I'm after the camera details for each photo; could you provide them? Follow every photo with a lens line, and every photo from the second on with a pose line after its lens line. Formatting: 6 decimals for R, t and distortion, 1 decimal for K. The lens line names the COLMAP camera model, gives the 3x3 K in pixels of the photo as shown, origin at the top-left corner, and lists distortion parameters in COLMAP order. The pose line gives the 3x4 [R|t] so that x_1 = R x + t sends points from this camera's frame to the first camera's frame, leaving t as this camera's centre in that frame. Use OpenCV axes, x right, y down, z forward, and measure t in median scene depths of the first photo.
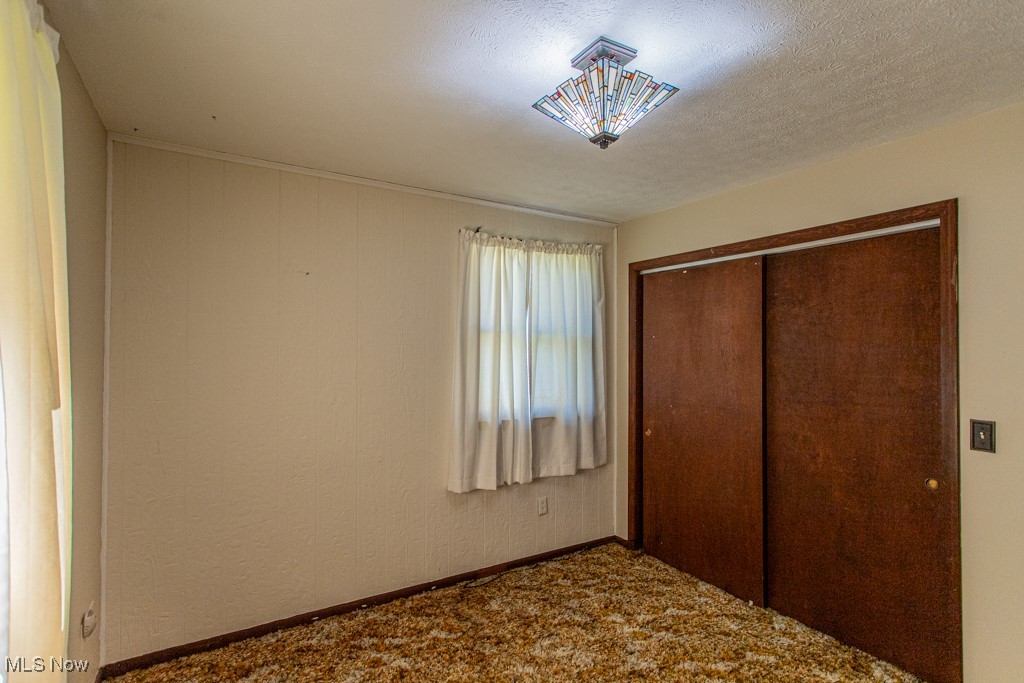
lens RADIAL K [[493.8, 0, 512.0], [0, 493.8, 341.5], [0, 0, 1]] dist [0.004917, 0.000787]
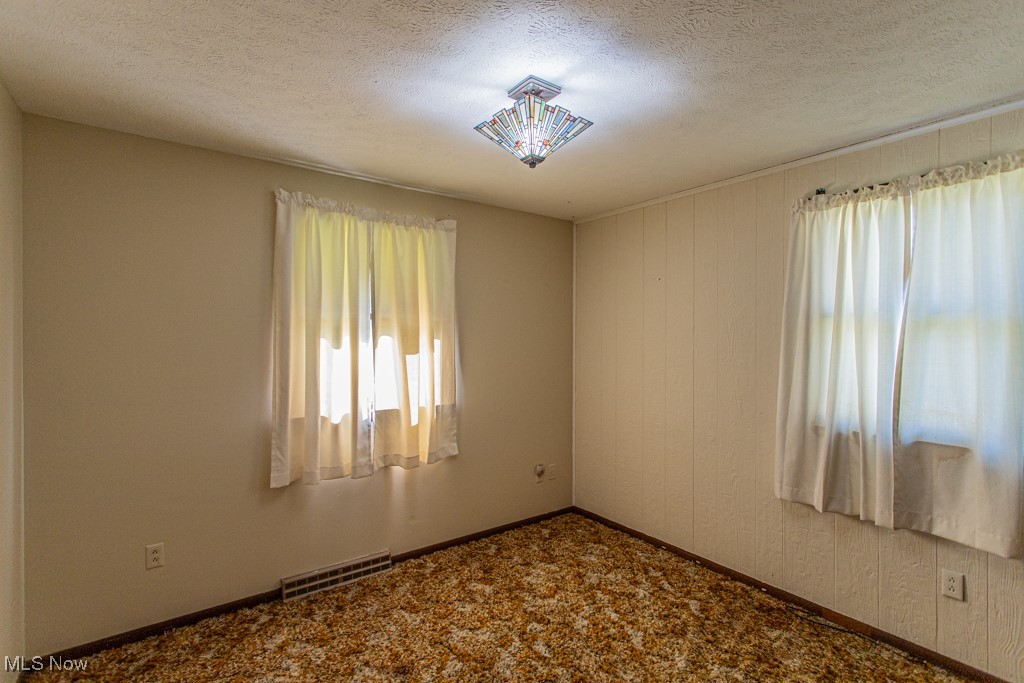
lens RADIAL K [[483.1, 0, 508.5], [0, 483.1, 339.3], [0, 0, 1]] dist [0.003689, 0.001061]
pose [[0.092163, 0.001463, -0.995743, 0.720324], [0.011793, 0.999927, 0.002560, 0.009929], [0.995674, -0.011979, 0.092139, 0.433597]]
